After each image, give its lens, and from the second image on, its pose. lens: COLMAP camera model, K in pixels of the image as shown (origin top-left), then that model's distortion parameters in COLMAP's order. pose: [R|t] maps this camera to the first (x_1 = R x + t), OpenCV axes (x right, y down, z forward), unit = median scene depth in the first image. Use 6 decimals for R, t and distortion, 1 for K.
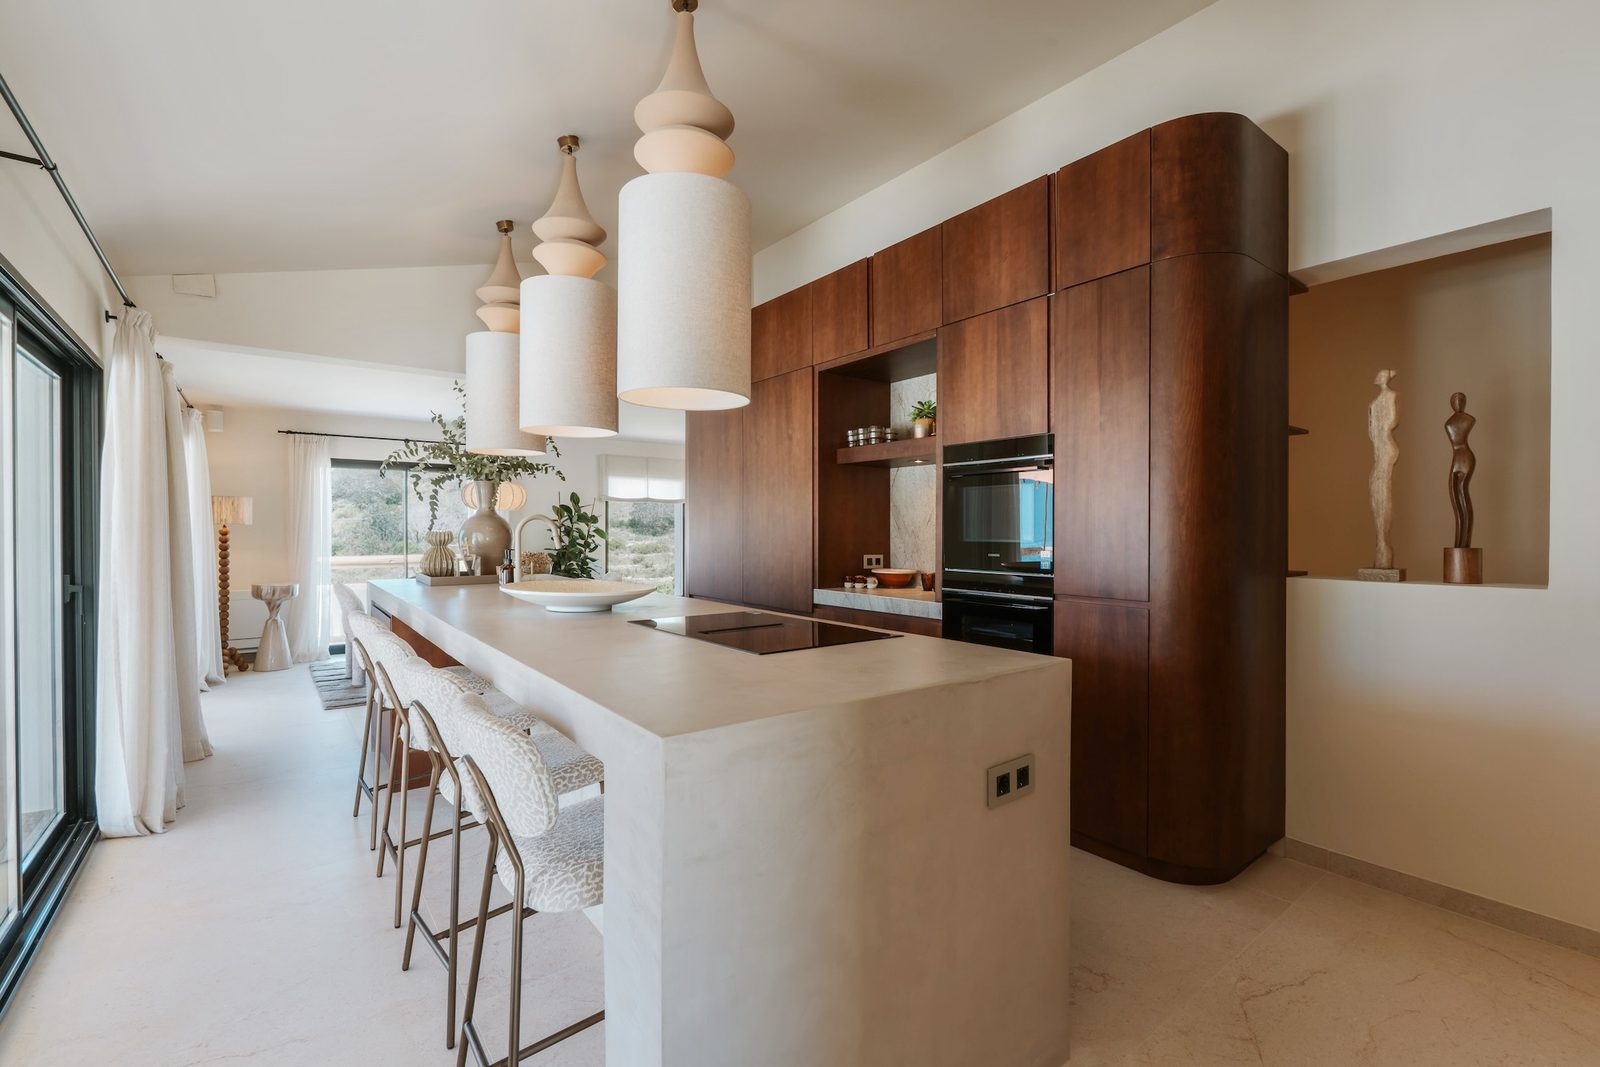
lens RADIAL K [[697.2, 0, 800.0], [0, 697.2, 533.5], [0, 0, 1]] dist [-0.001333, -0.000088]
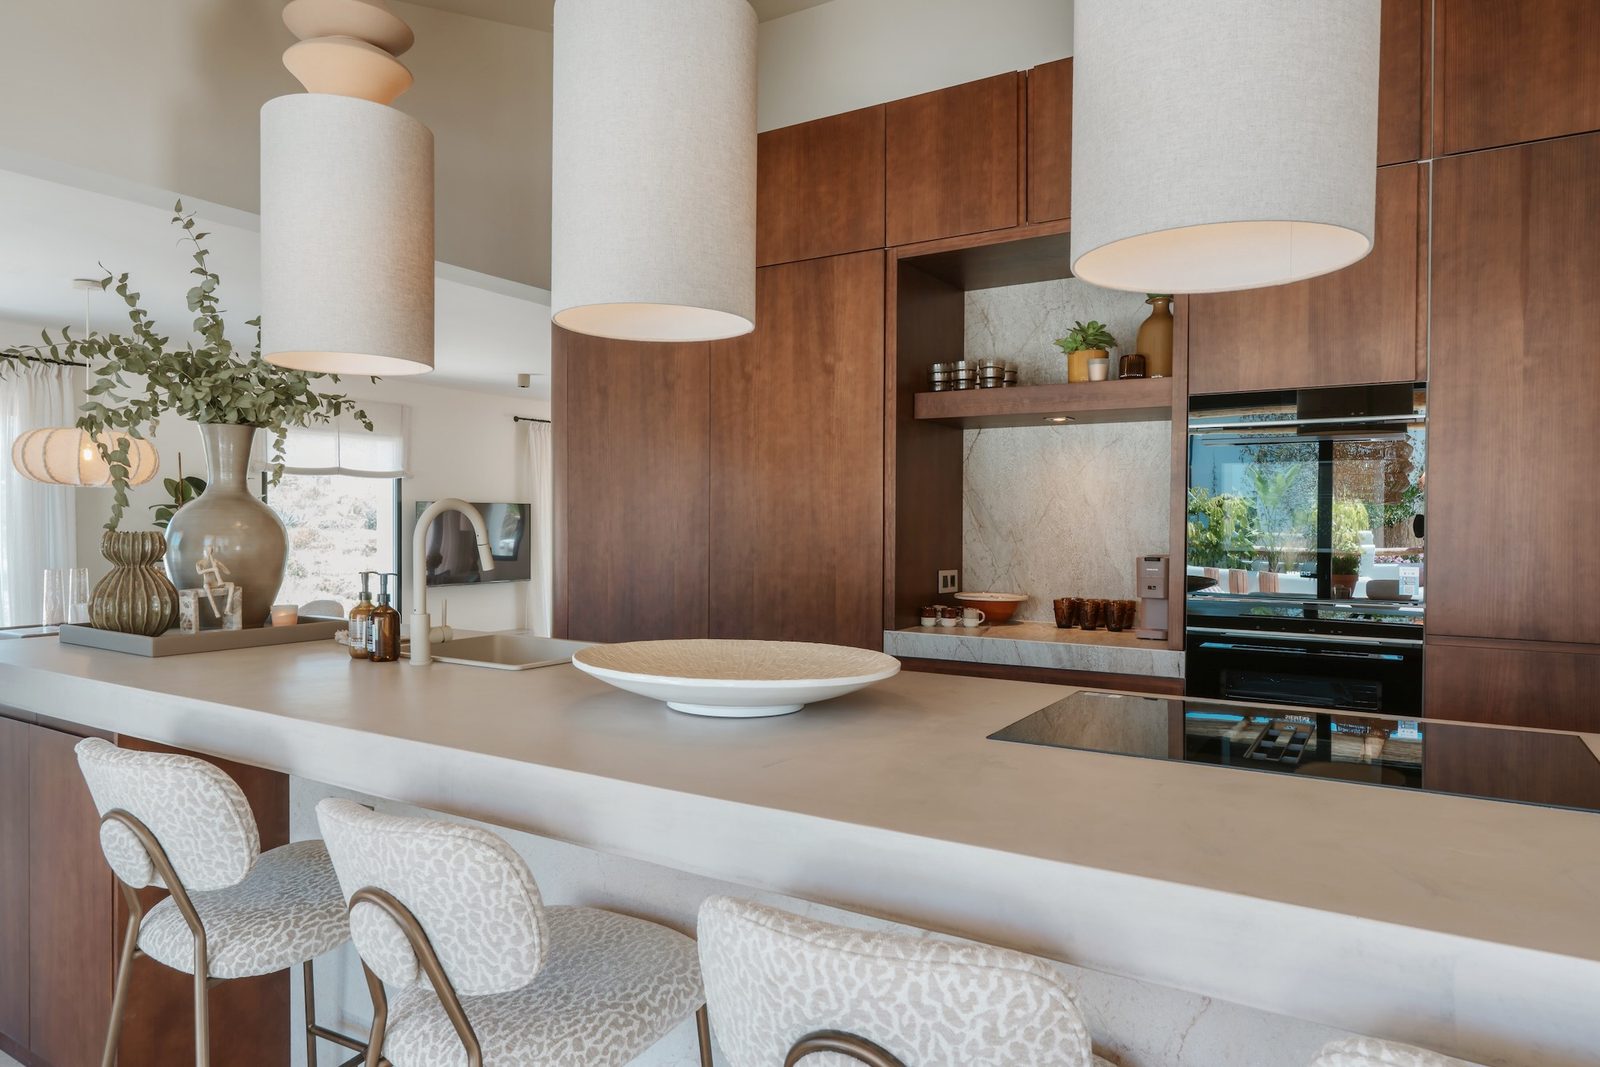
lens RADIAL K [[991.3, 0, 800.0], [0, 991.3, 533.5], [0, 0, 1]] dist [0.000061, -0.000221]
pose [[0.935865, -0.000680, 0.352359, -0.339942], [-0.001558, 0.999980, 0.006070, -0.006971], [-0.352357, -0.006230, 0.935845, 0.247460]]
